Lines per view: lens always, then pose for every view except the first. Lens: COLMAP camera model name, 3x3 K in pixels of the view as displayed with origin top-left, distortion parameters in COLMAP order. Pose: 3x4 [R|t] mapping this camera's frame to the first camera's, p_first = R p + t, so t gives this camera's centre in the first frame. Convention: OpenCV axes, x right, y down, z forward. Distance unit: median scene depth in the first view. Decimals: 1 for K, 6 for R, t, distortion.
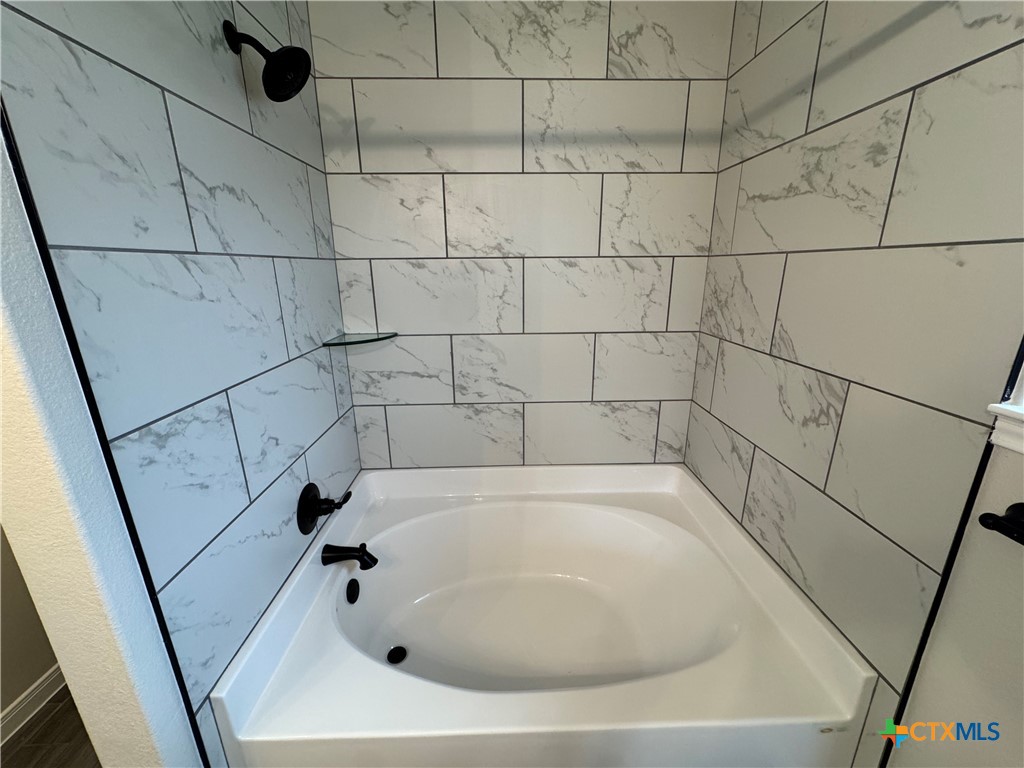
lens RADIAL K [[407.8, 0, 512.4], [0, 407.8, 384.8], [0, 0, 1]] dist [-0.001472, -0.000114]
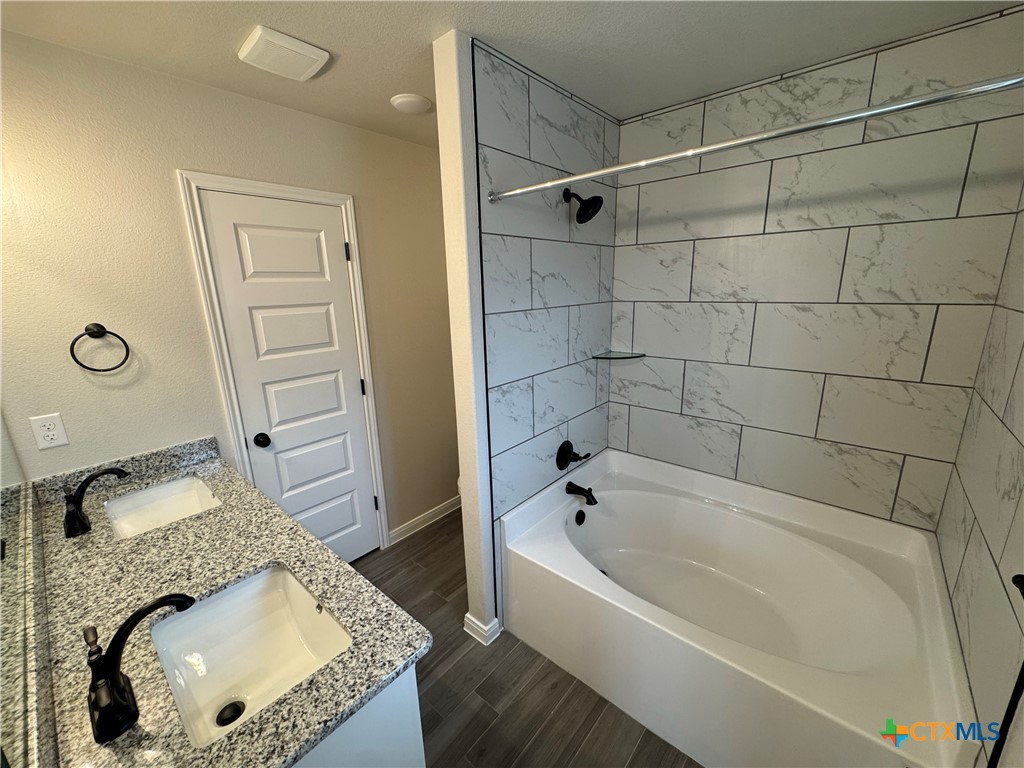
lens RADIAL K [[407.8, 0, 512.4], [0, 407.8, 384.8], [0, 0, 1]] dist [-0.001472, -0.000114]
pose [[0.736858, 0.152027, -0.658732, 0.336558], [-0.169448, 0.984816, 0.037738, -0.002131], [0.654467, 0.083813, 0.751431, -0.346337]]
